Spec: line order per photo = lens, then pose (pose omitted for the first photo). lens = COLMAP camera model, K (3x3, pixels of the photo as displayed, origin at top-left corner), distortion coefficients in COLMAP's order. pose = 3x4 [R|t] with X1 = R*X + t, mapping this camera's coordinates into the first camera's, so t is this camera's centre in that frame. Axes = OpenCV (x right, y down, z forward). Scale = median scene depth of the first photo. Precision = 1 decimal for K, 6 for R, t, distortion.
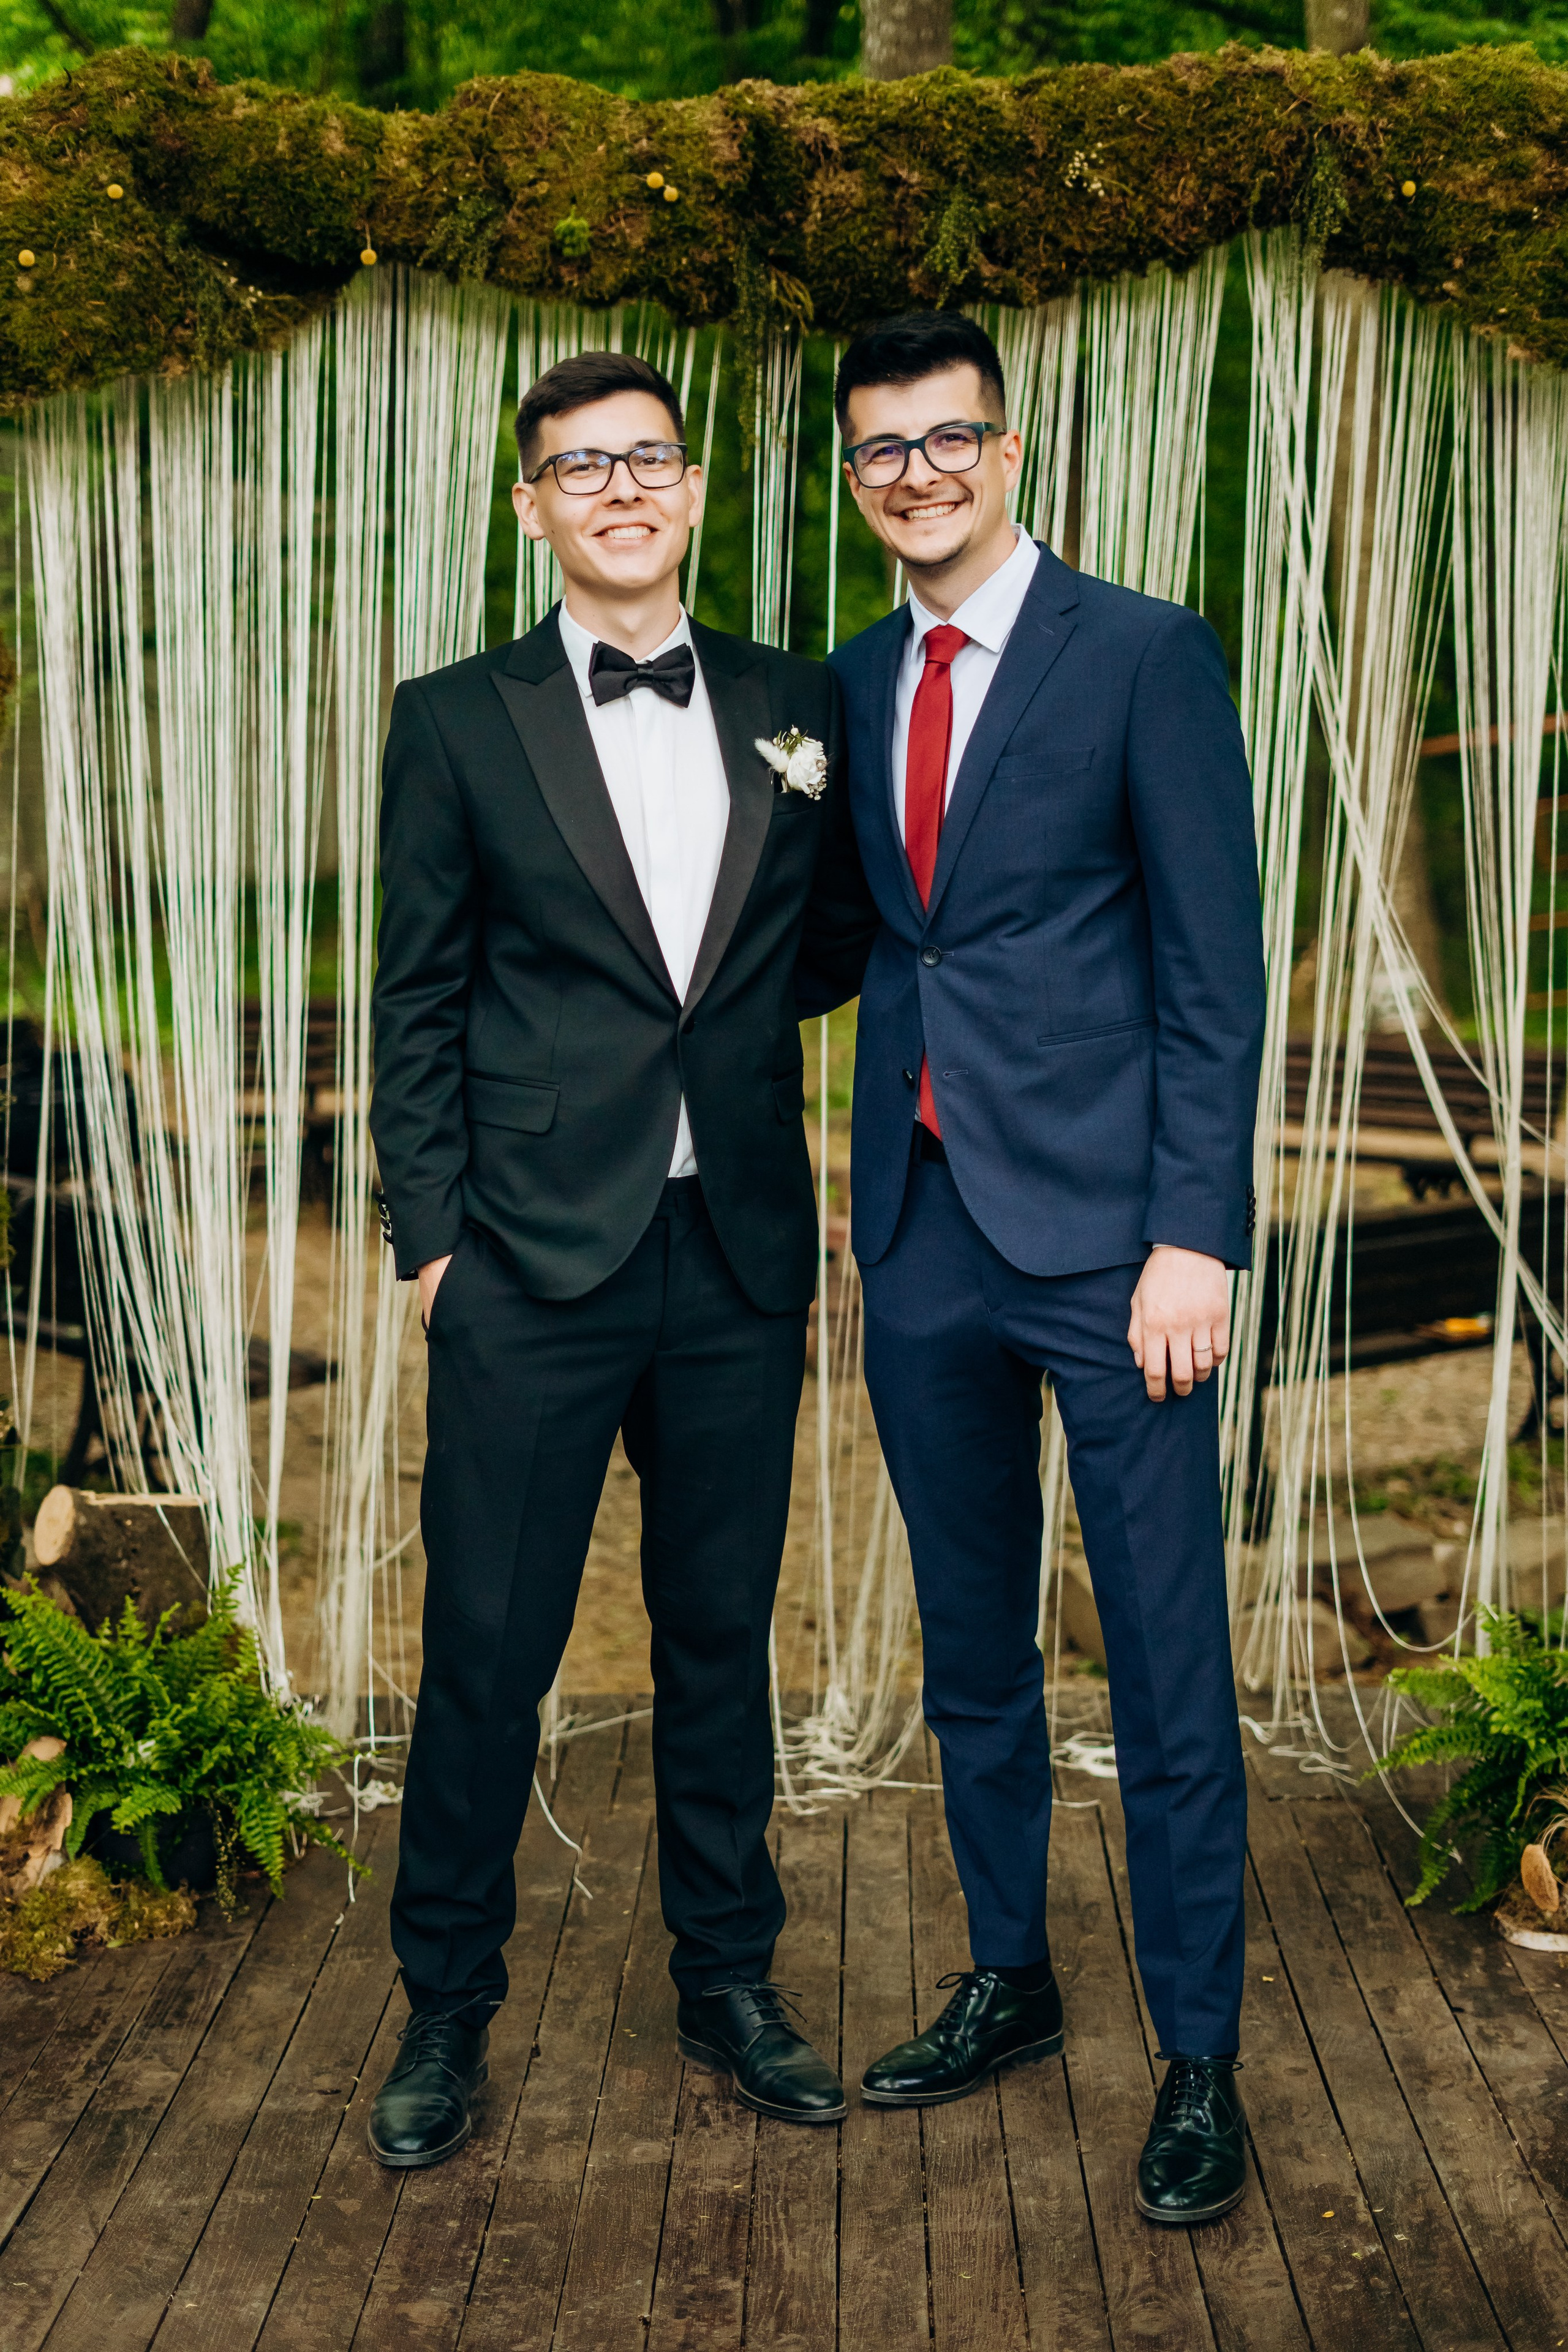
lens RADIAL K [[3791.5, 0, 772.2], [0, 3791.5, 1189.3], [0, 0, 1]] dist [0.019922, 0.000000]
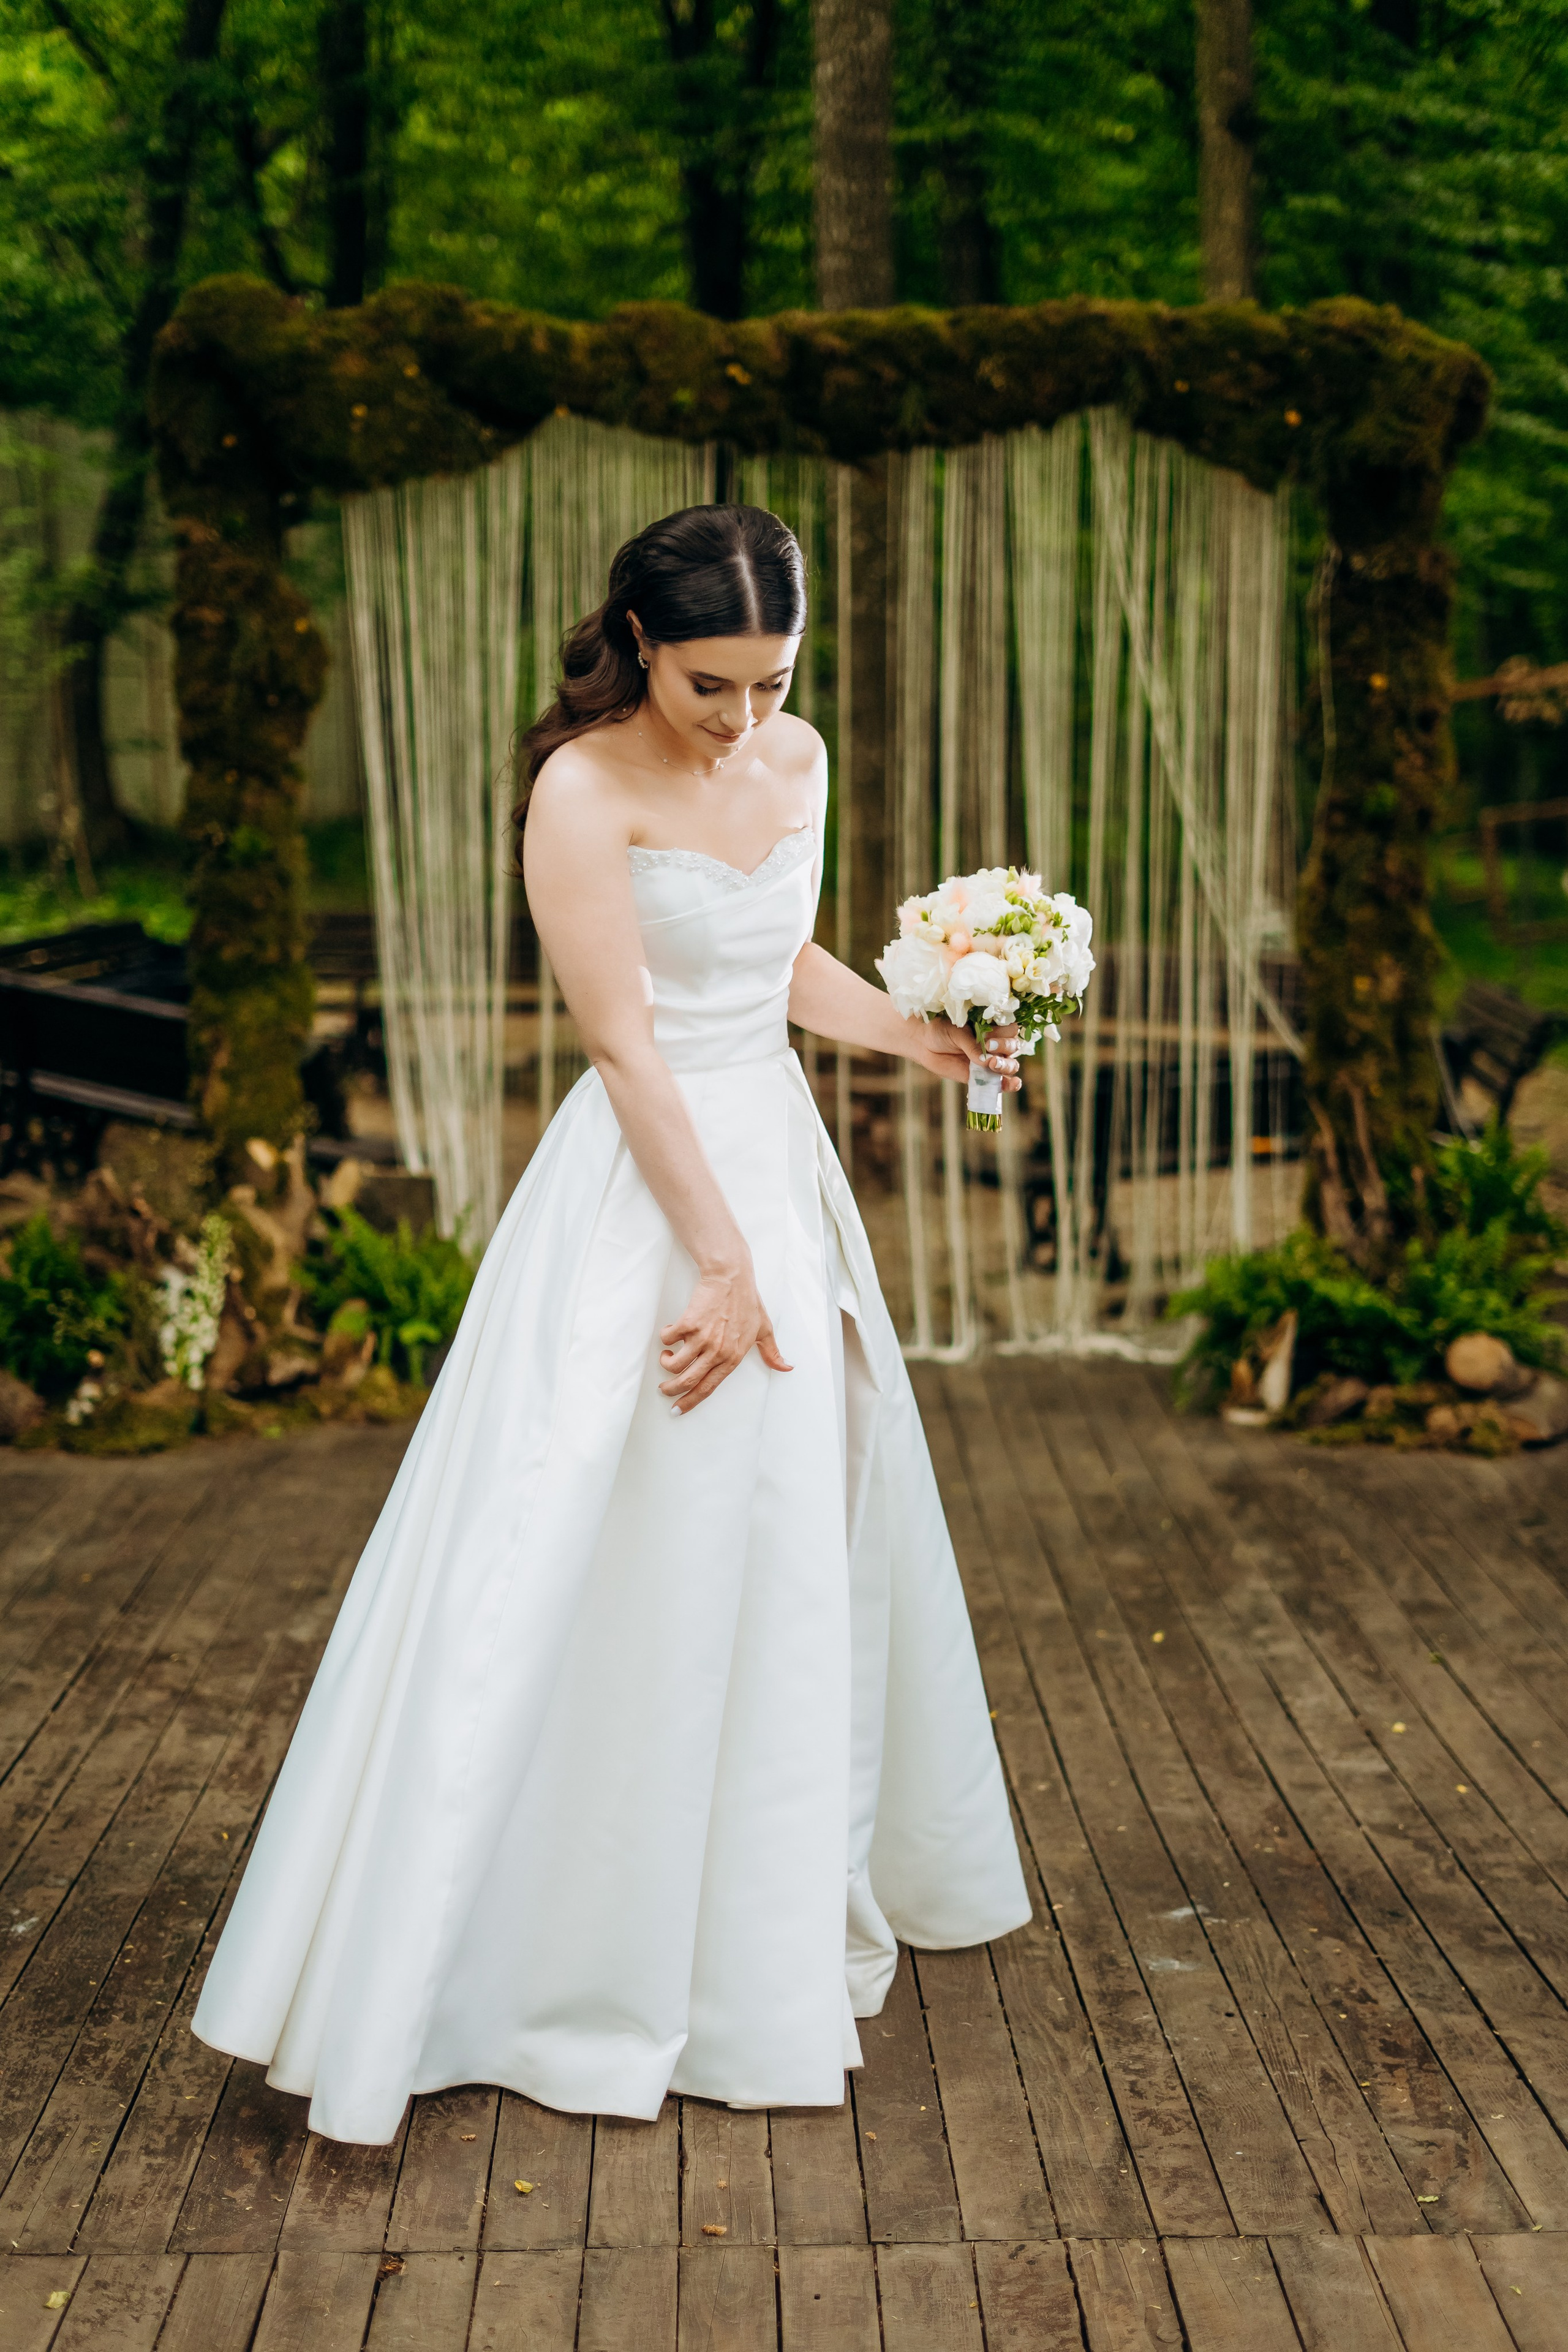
lens RADIAL K [[3791.5, 0, 806.6], [0, 3791.5, 1233.0], [0, 0, 1]] dist [0.019922, 0.000000]
pose [[0.999125, 0.011411, 0.040226, -0.061717], [-0.012142, 0.999765, 0.017982, 0.083738], [-0.040012, -0.018455, 0.999029, -0.680208]]
